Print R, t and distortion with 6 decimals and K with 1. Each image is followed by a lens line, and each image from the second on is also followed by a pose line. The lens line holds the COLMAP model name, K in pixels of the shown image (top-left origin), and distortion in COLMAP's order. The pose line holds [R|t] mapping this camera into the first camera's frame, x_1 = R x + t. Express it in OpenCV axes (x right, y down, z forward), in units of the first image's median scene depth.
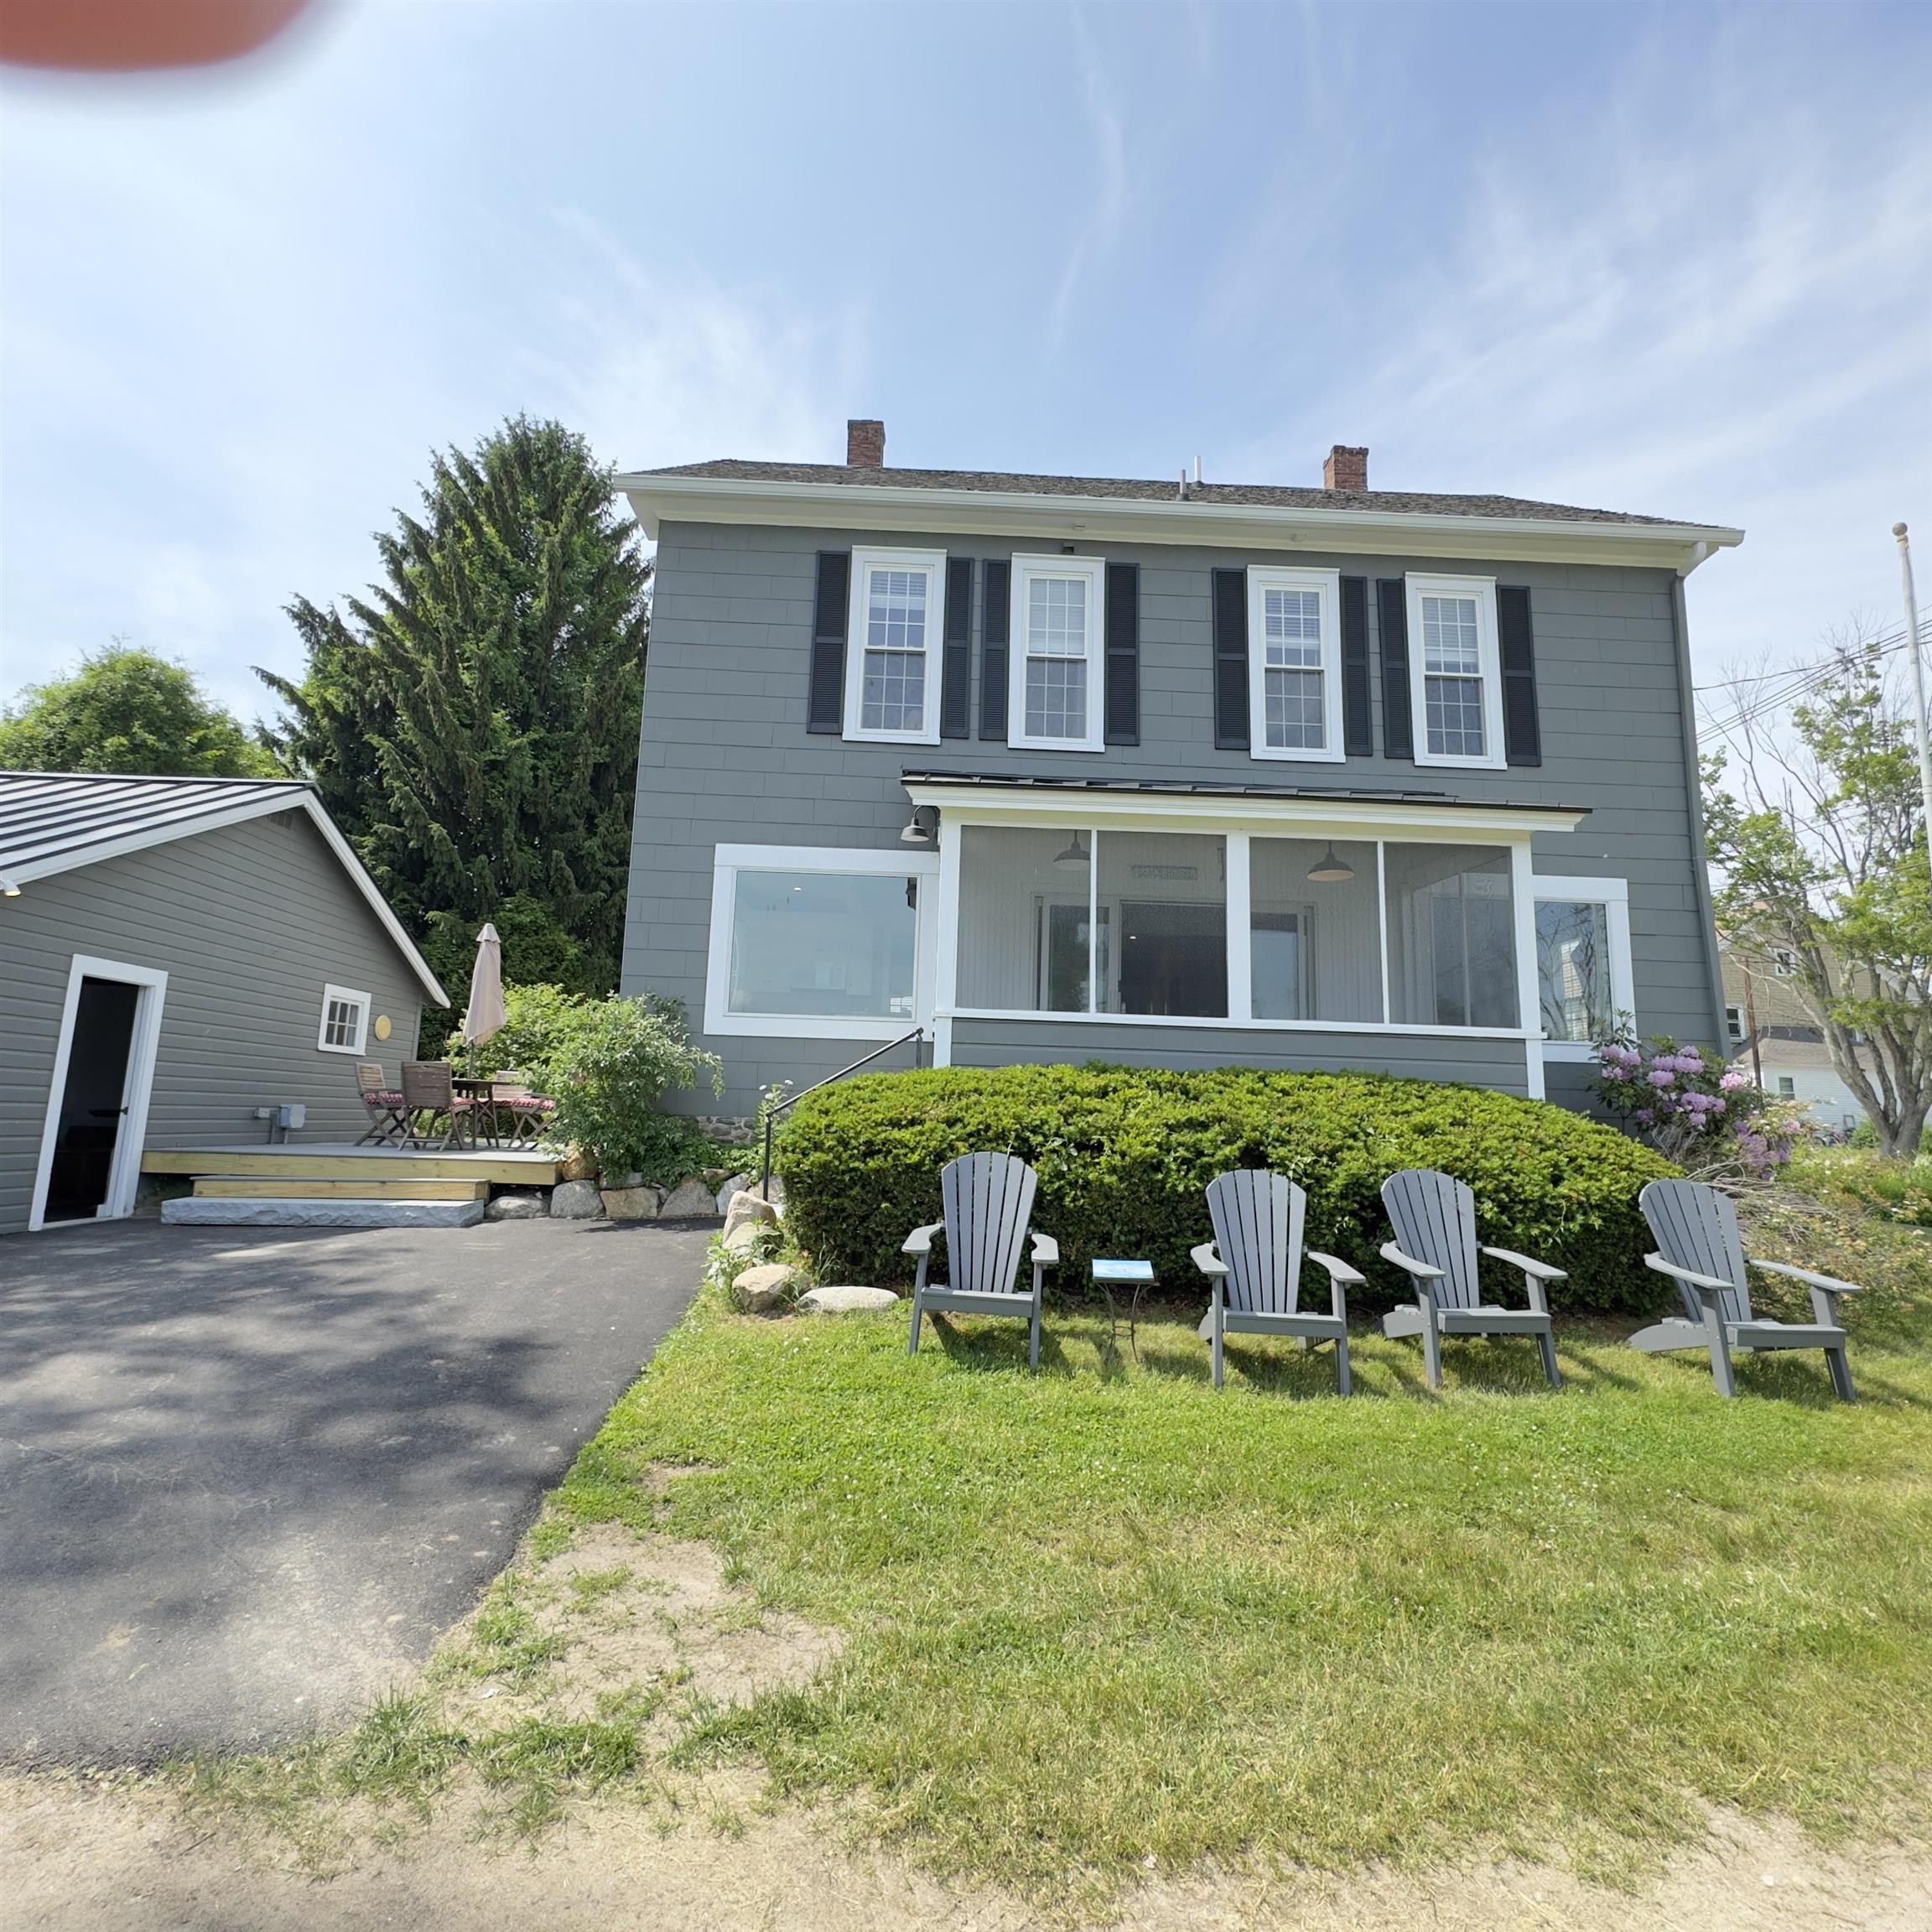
lens RADIAL K [[1014.0, 0, 966.0], [0, 1014.0, 966.0], [0, 0, 1]] dist [0.000740, -0.000049]
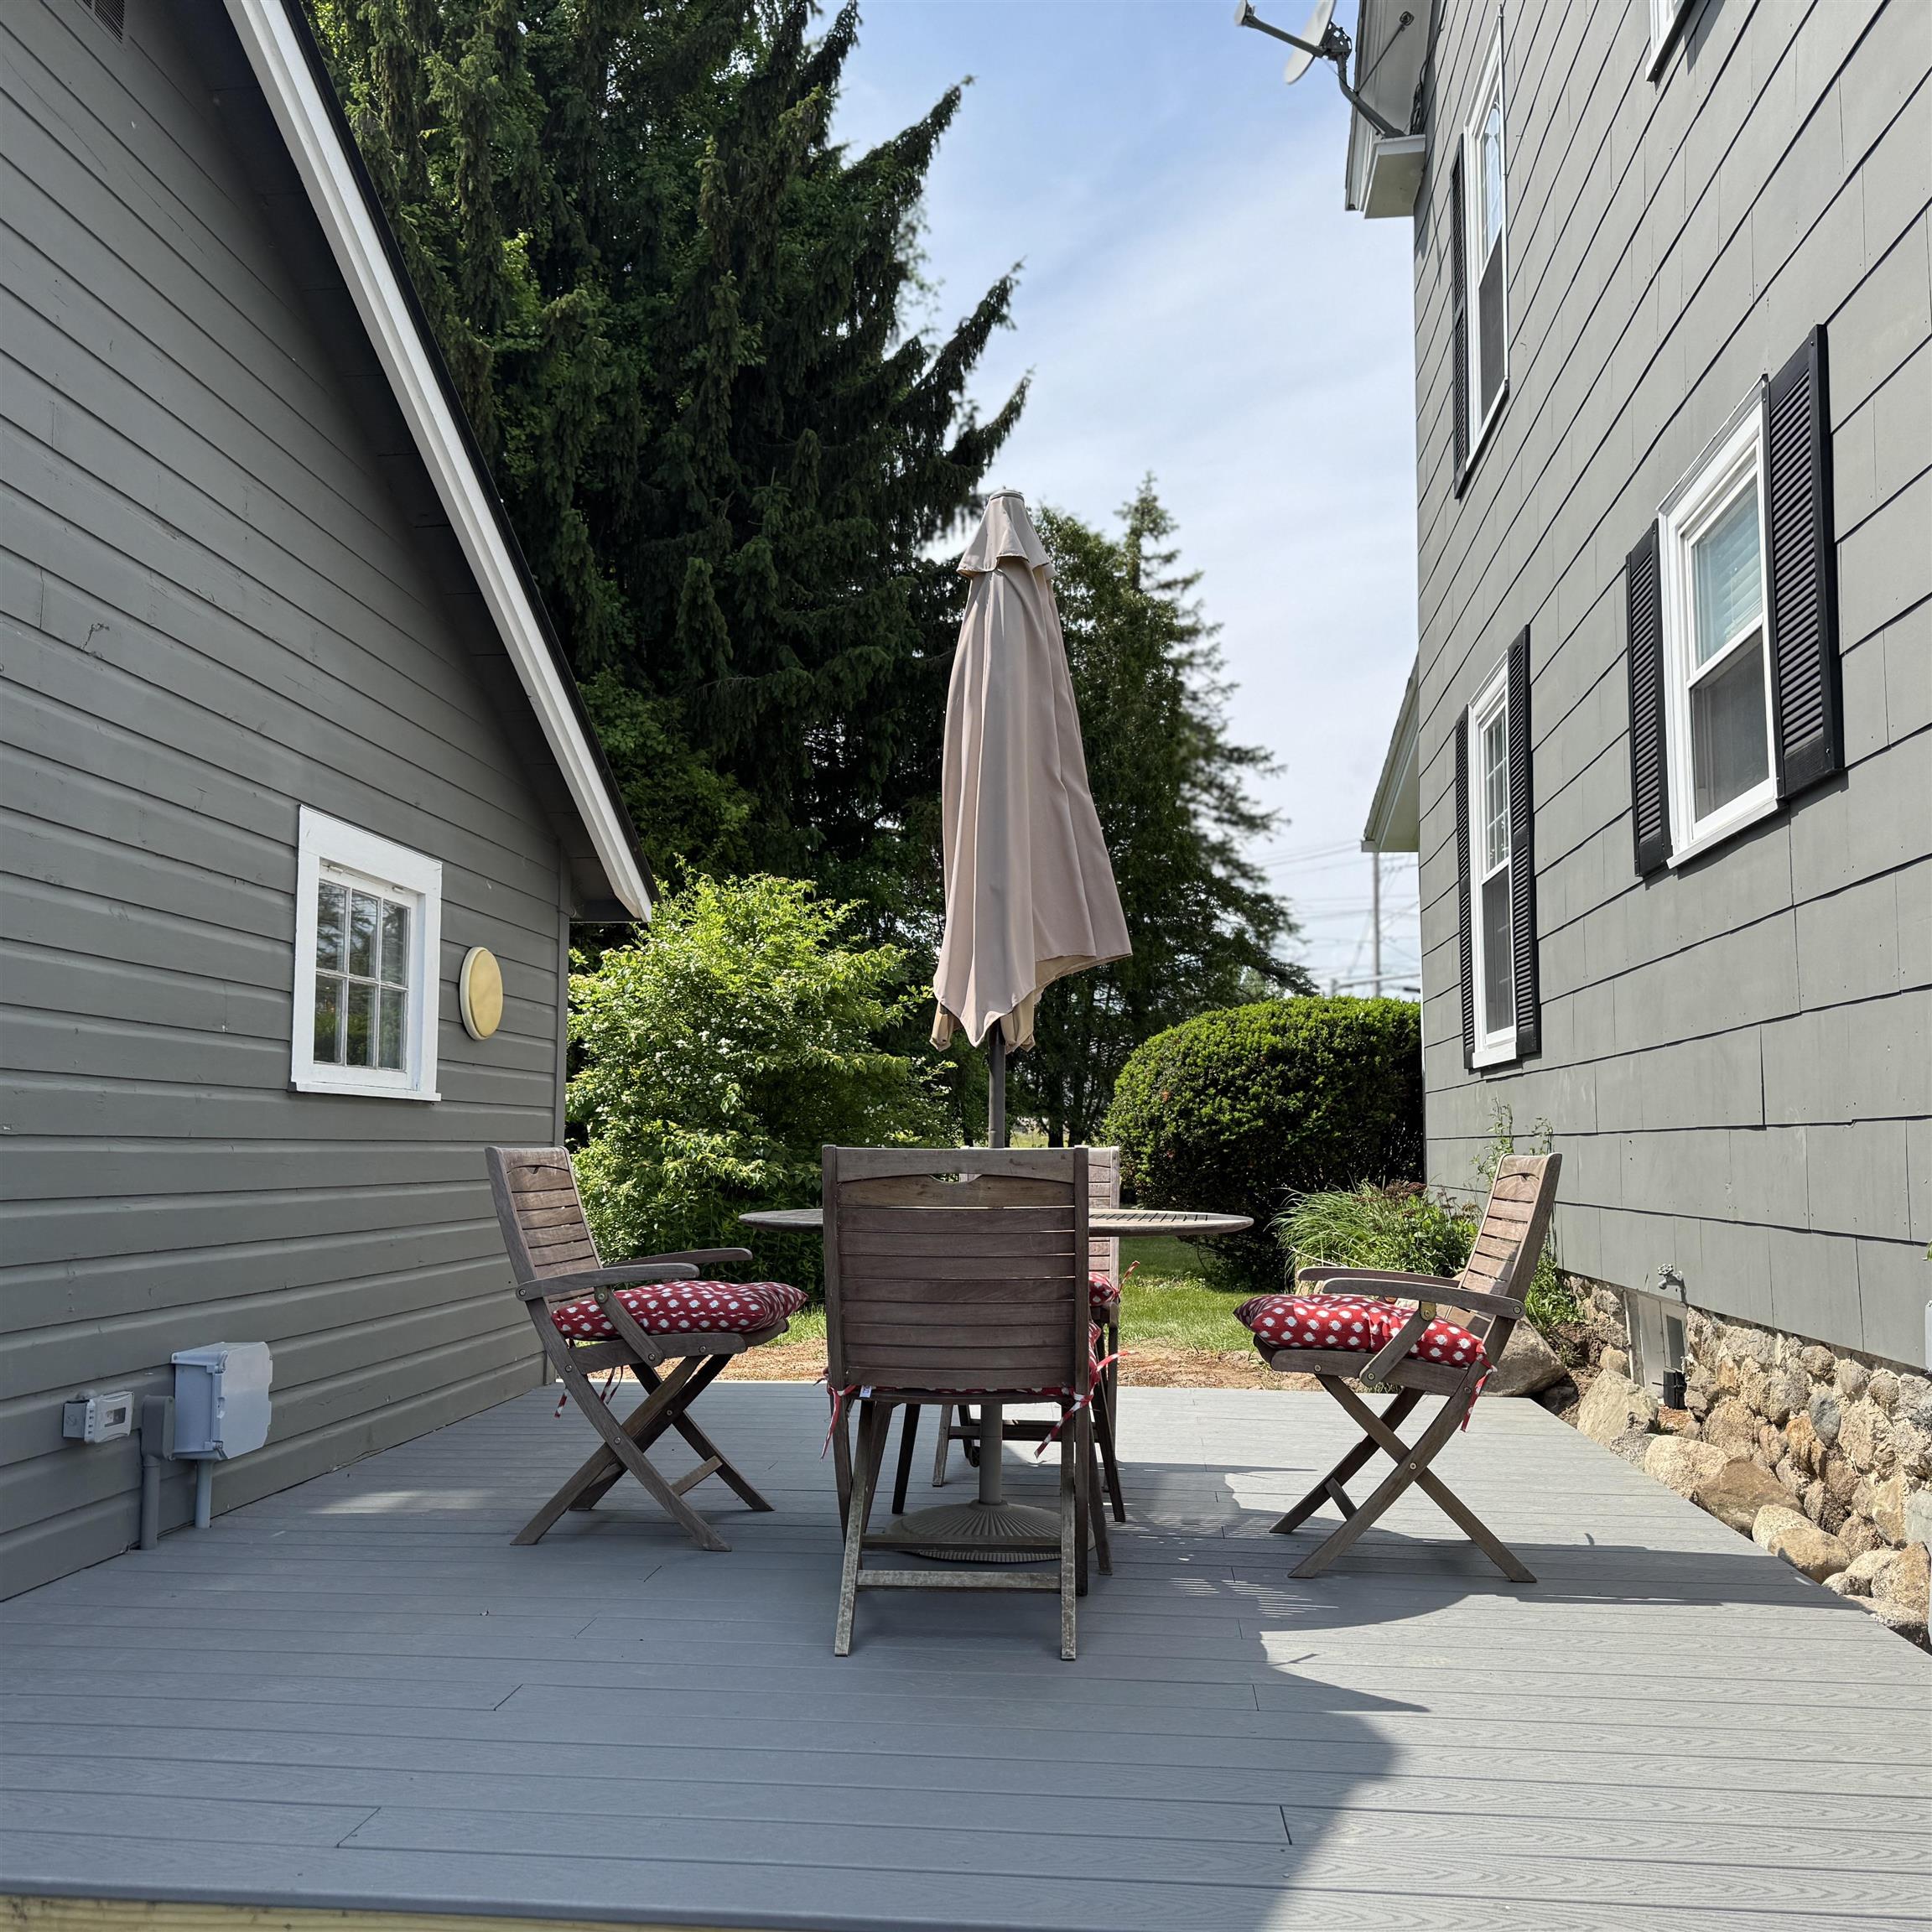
lens RADIAL K [[1795.7, 0, 963.5], [0, 1795.7, 975.8], [0, 0, 1]] dist [0.163395, -0.270323]
pose [[0.990346, -0.039337, -0.132922, -0.421592], [0.046243, 0.997714, 0.049275, 0.041947], [0.130680, -0.054947, 0.989901, 0.594681]]
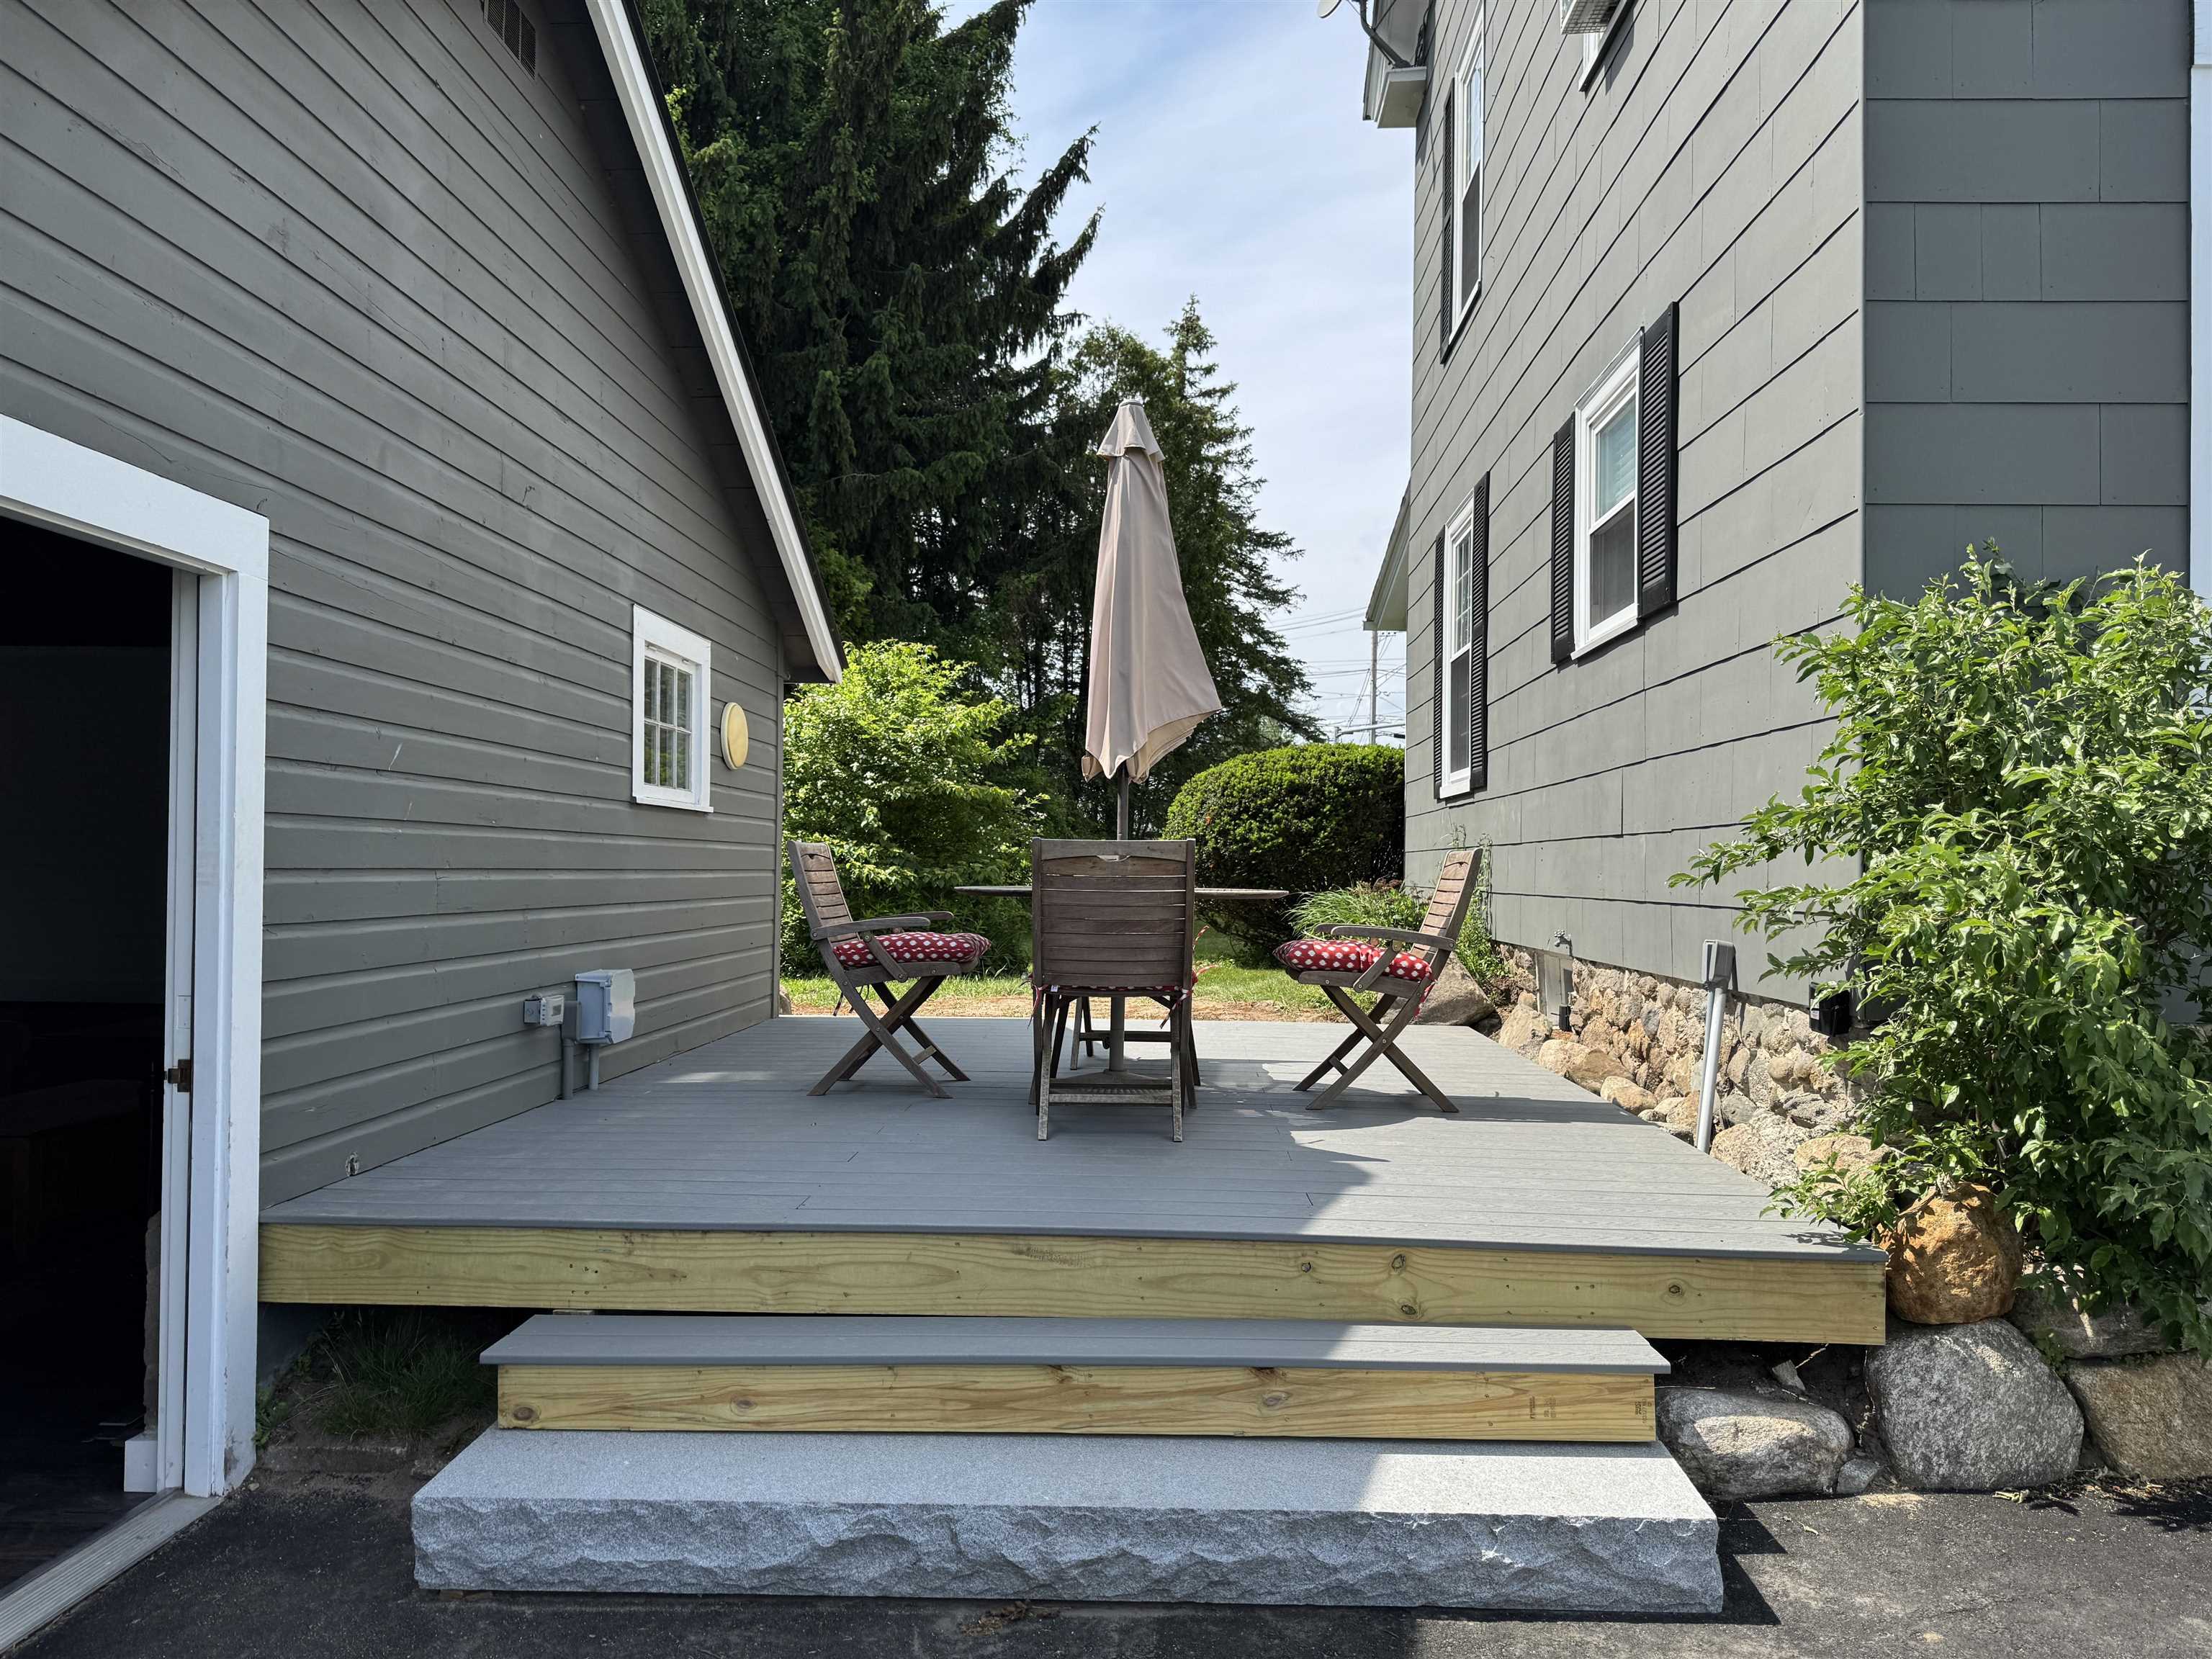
lens RADIAL K [[1537.2, 0, 1106.0], [0, 1537.2, 829.5], [0, 0, 1]] dist [0.189536, -0.321970]
pose [[0.996490, -0.021464, -0.080916, -0.431159], [0.031255, 0.992069, 0.121751, 0.032319], [0.077661, -0.123852, 0.989257, 0.485394]]
